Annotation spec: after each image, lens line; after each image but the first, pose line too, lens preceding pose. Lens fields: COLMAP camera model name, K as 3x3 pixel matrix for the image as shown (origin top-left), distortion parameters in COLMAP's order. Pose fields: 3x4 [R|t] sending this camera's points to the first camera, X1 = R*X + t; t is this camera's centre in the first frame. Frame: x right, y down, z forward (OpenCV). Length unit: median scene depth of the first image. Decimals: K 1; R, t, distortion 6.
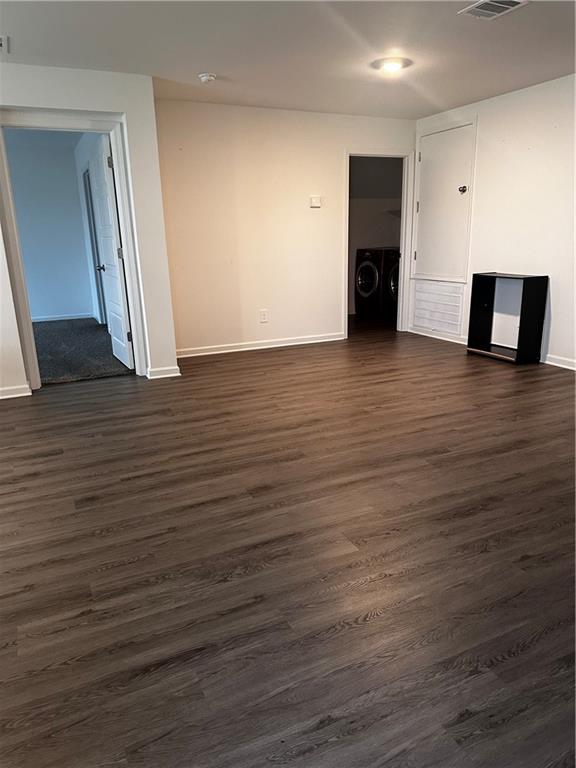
lens RADIAL K [[555.7, 0, 285.8], [0, 555.7, 381.1], [0, 0, 1]] dist [0.021268, -0.008947]
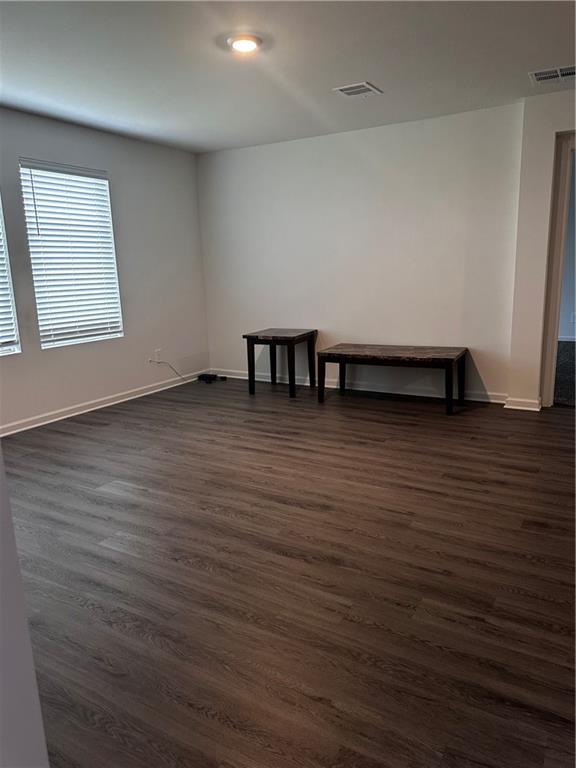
lens RADIAL K [[555.7, 0, 287.7], [0, 555.7, 383.4], [0, 0, 1]] dist [0.021268, -0.008947]
pose [[0.573135, 0.188342, -0.797523, 0.165604], [-0.206581, 0.975004, 0.081798, -0.024809], [0.792995, 0.117872, 0.597717, 0.030837]]
